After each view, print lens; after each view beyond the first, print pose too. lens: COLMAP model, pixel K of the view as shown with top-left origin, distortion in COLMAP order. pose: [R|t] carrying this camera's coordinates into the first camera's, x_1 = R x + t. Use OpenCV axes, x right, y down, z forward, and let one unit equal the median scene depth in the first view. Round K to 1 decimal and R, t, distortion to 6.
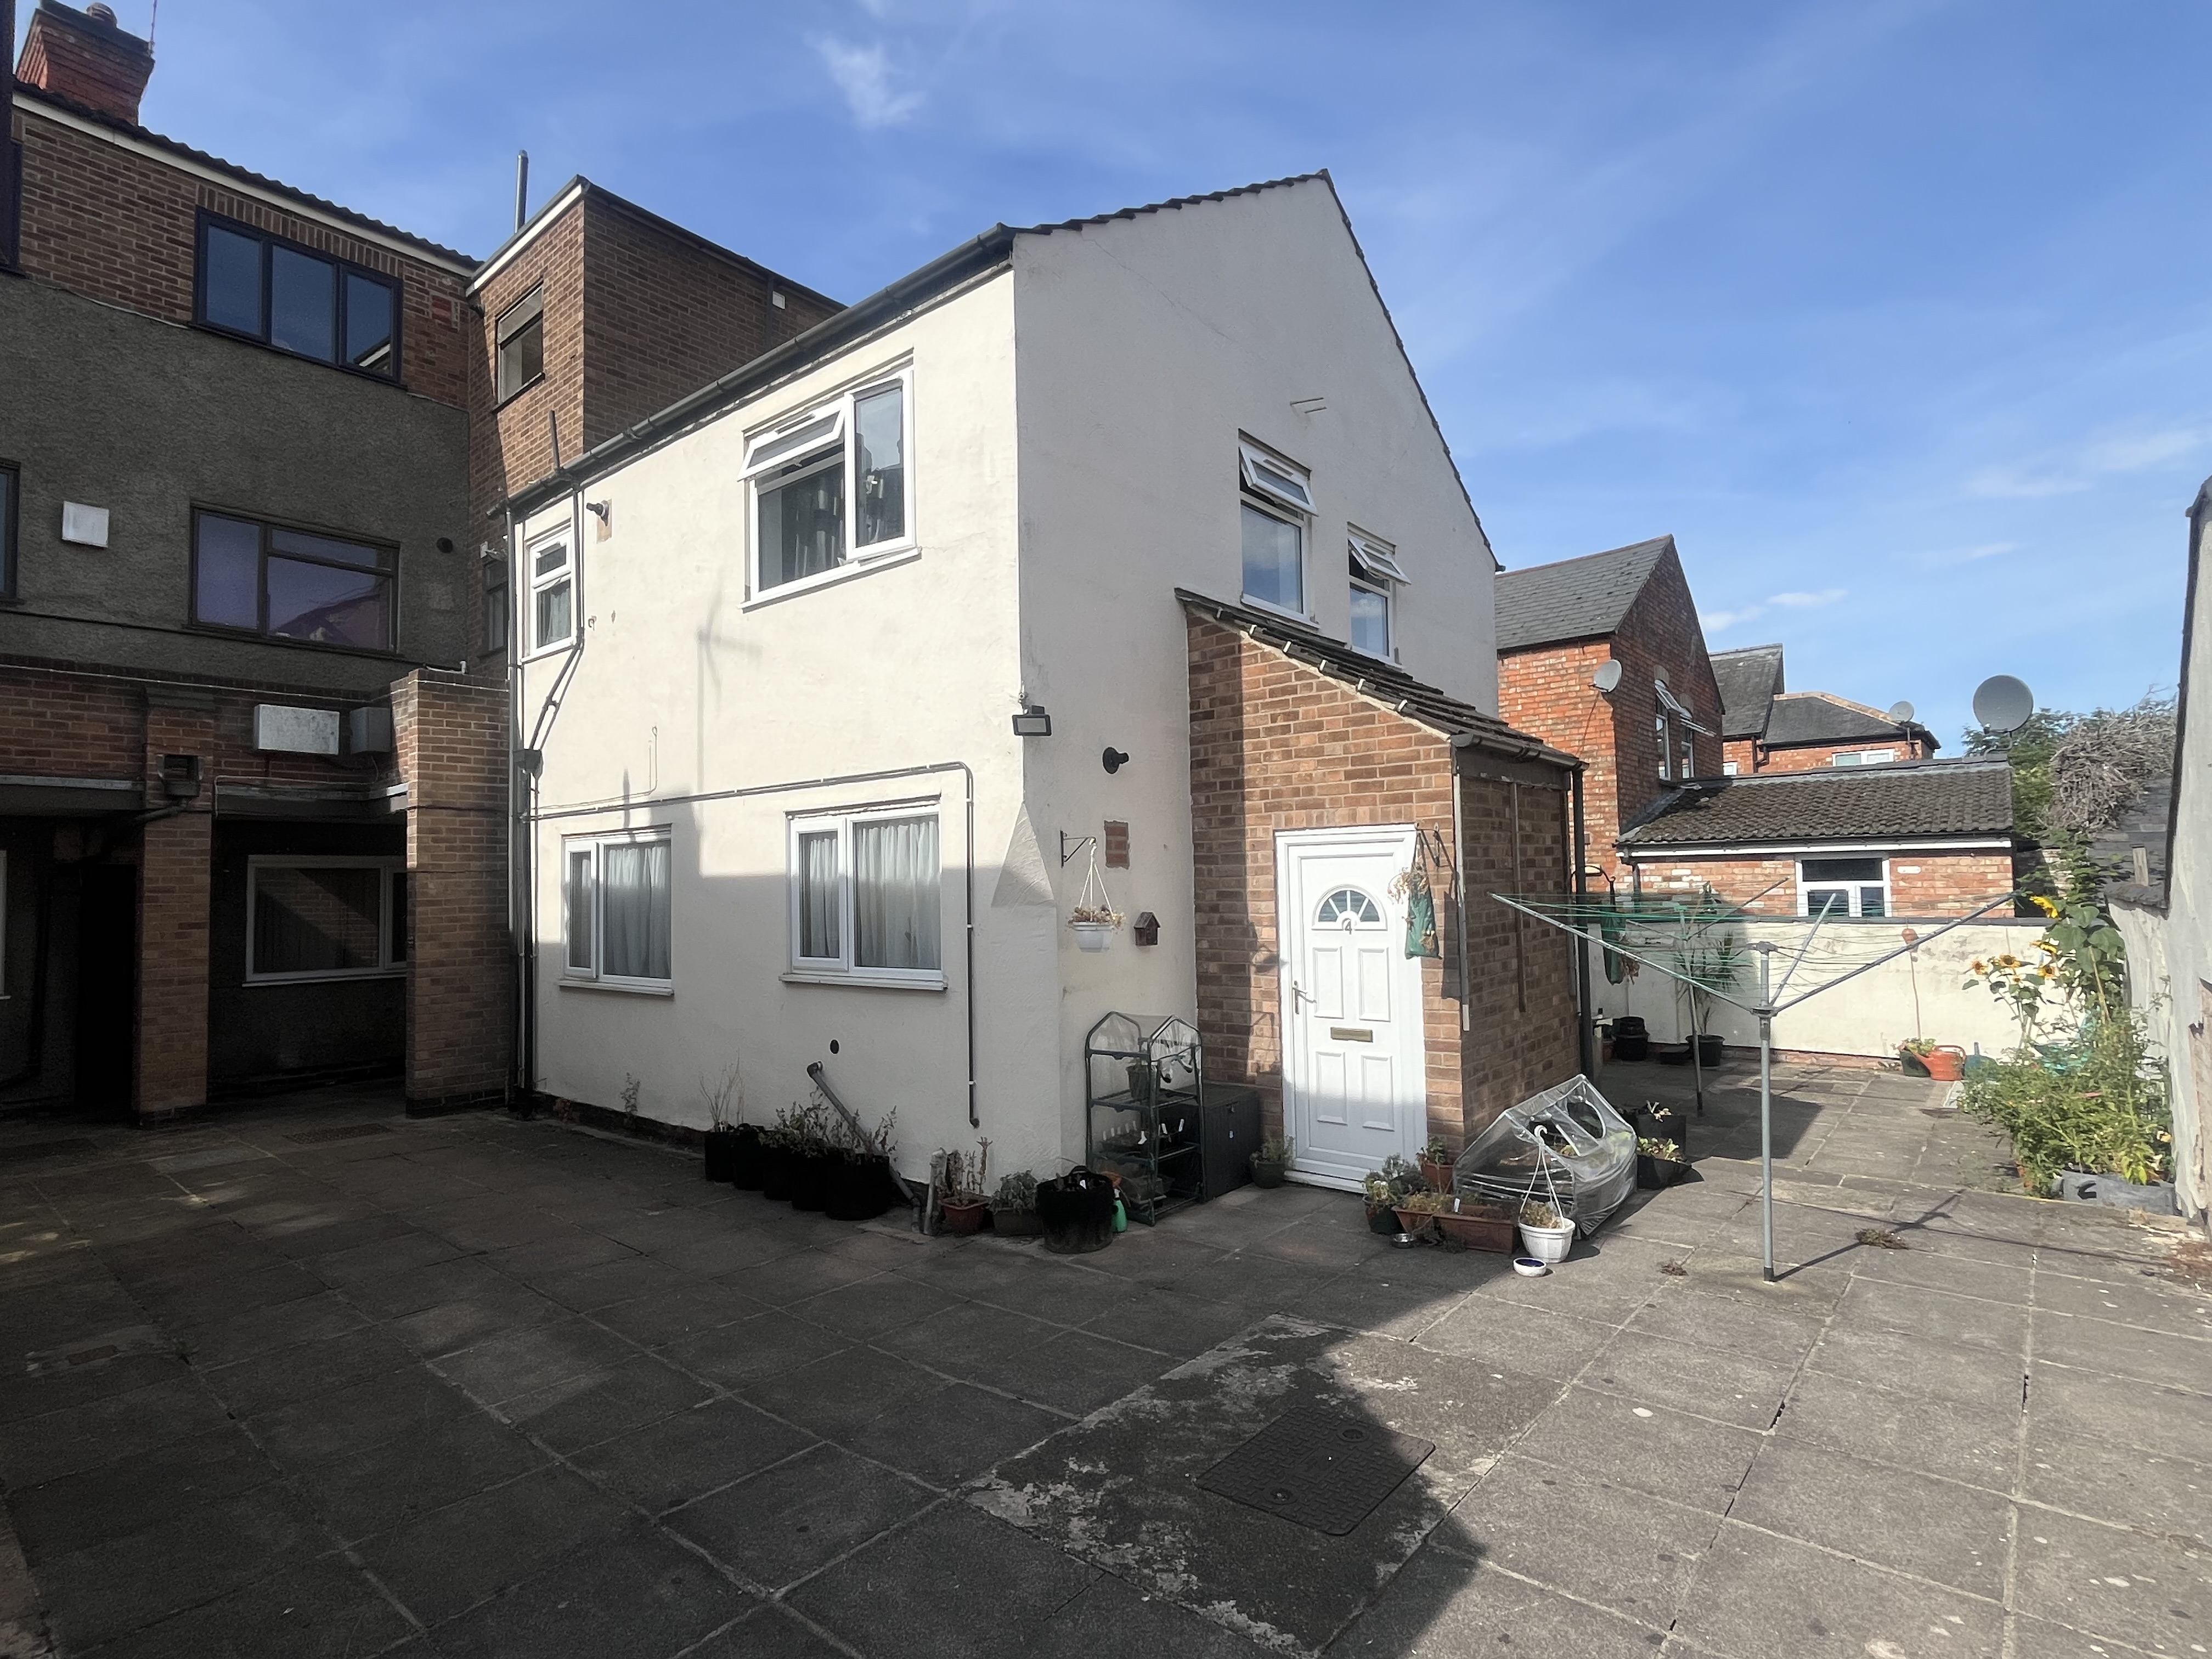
lens RADIAL K [[1101.0, 0, 1096.1], [0, 1101.0, 835.5], [0, 0, 1]] dist [-0.002343, -0.001445]
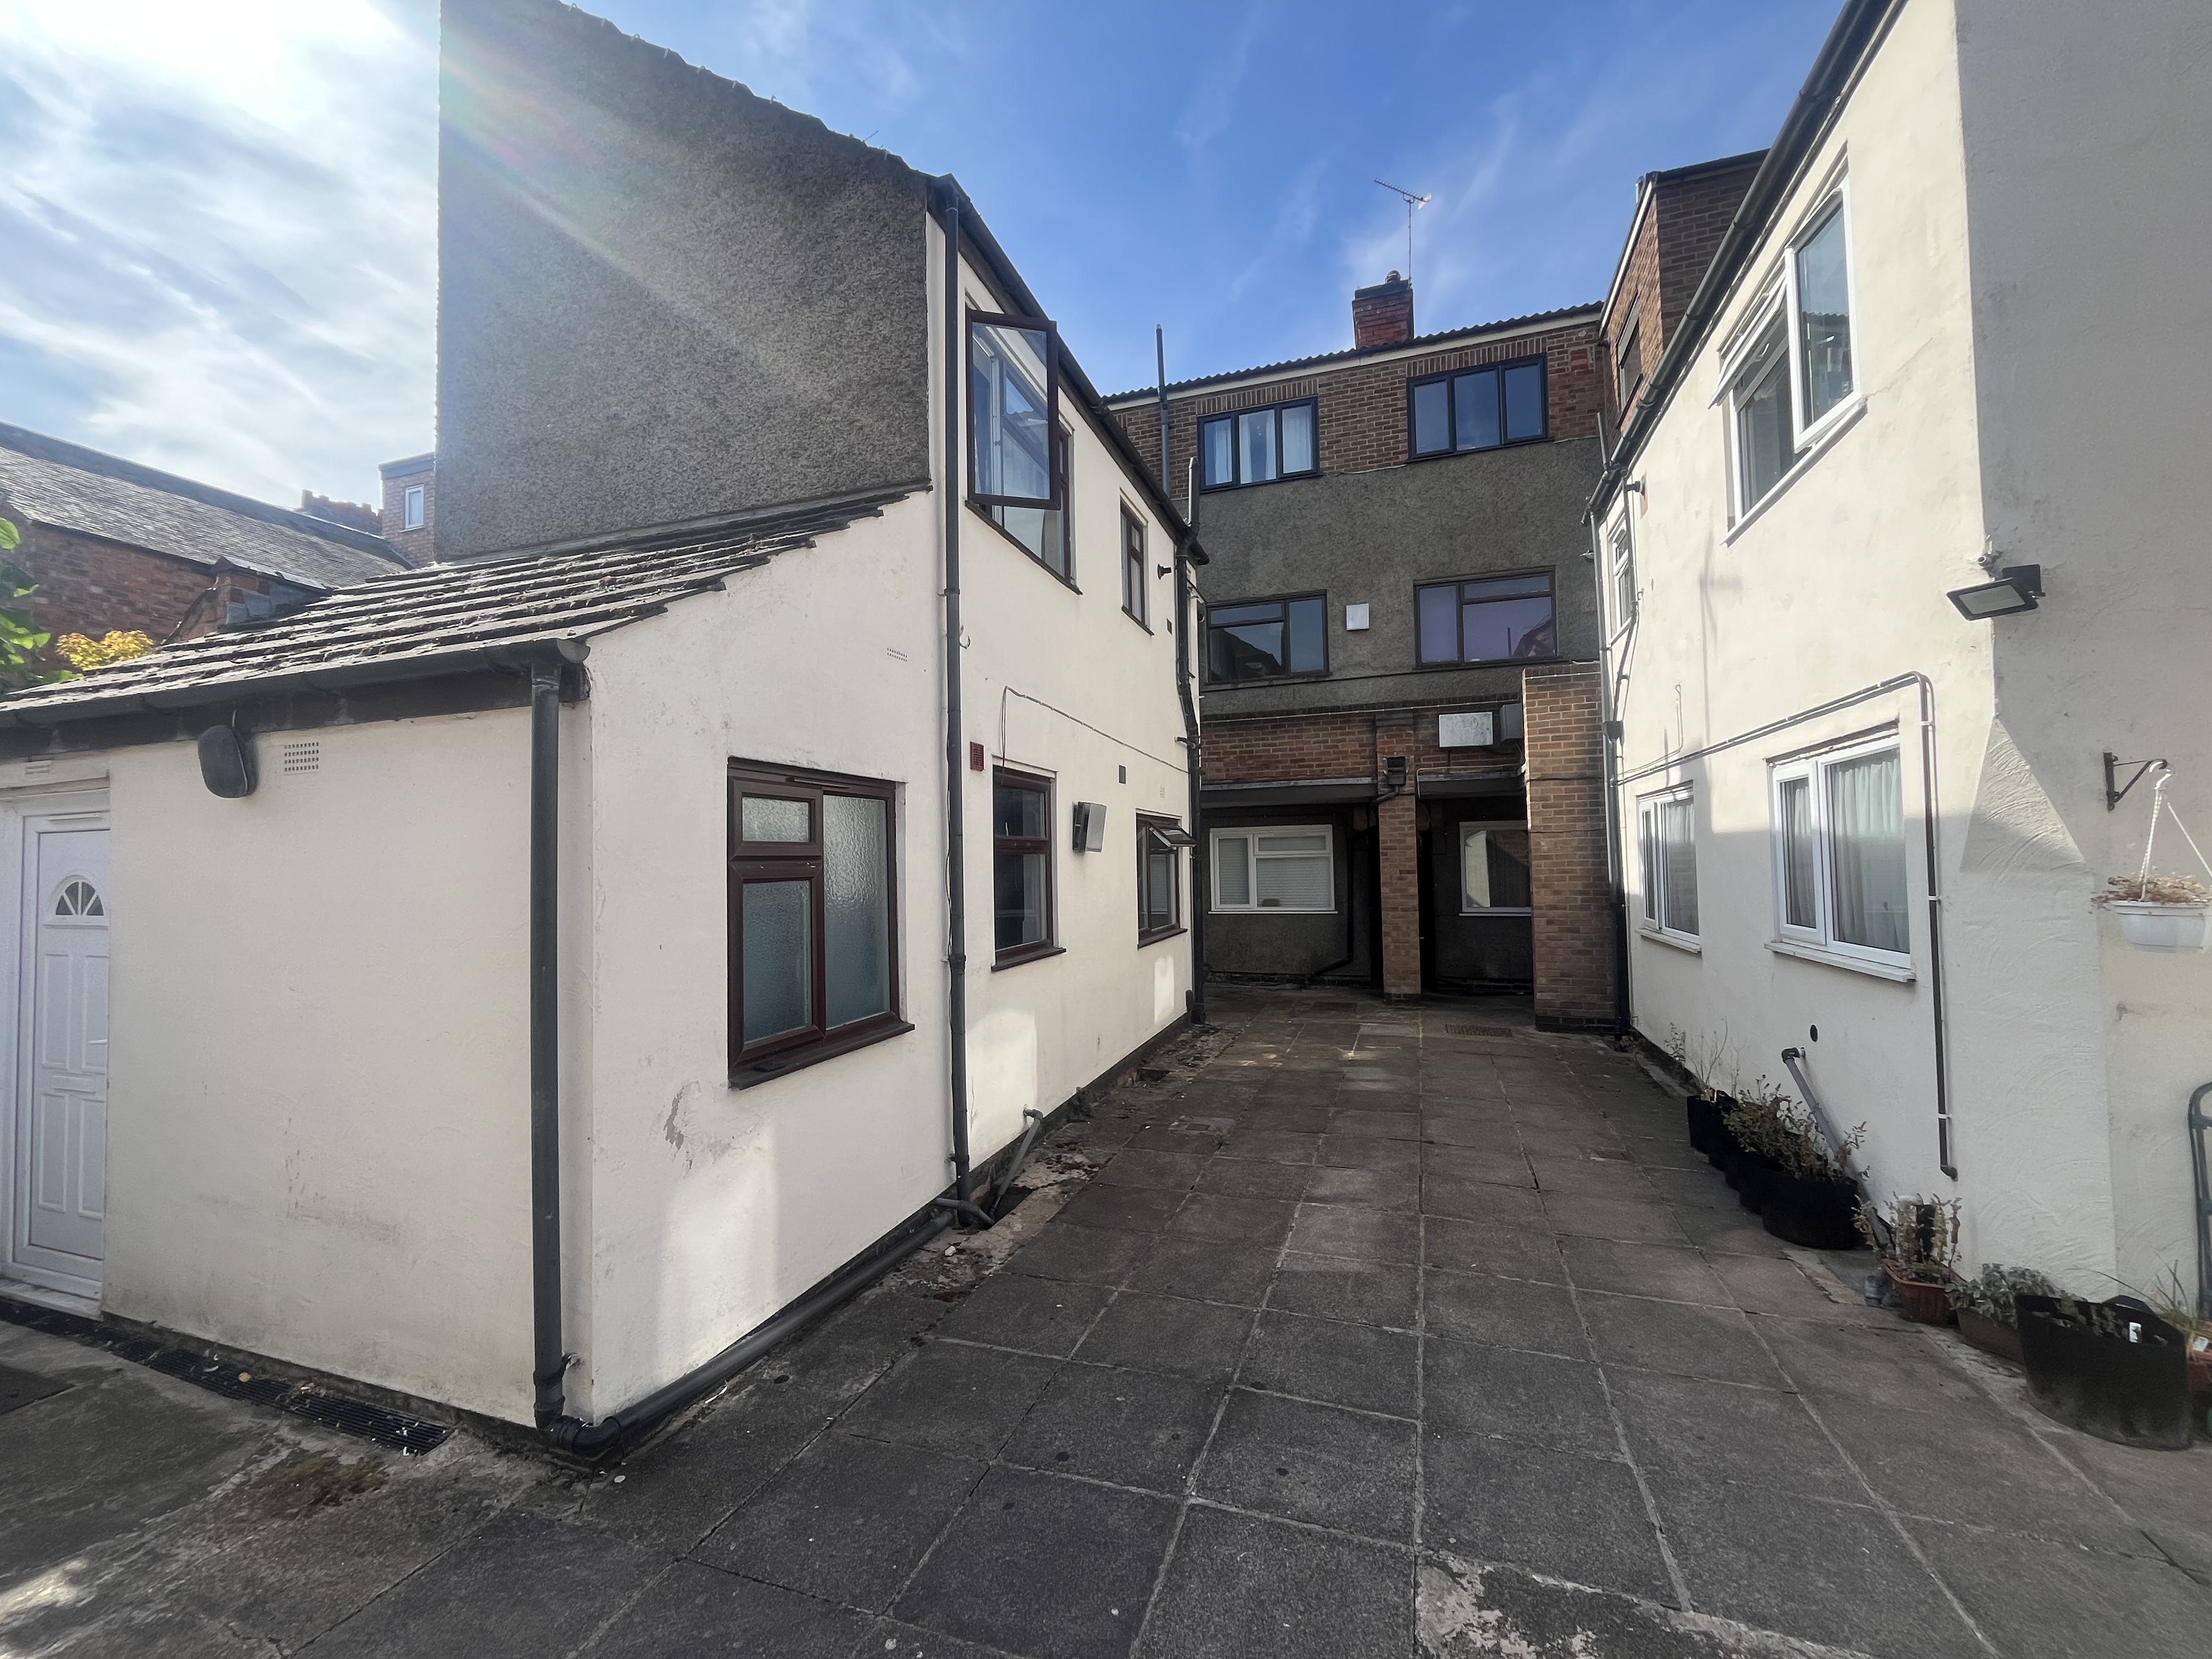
lens RADIAL K [[897.7, 0, 1099.8], [0, 897.7, 834.1], [0, 0, 1]] dist [-0.004911, 0.000626]
pose [[0.355737, -0.017664, -0.934419, 0.213509], [0.054682, 0.998502, 0.001942, 0.008889], [0.932985, -0.051787, 0.356170, 0.257865]]
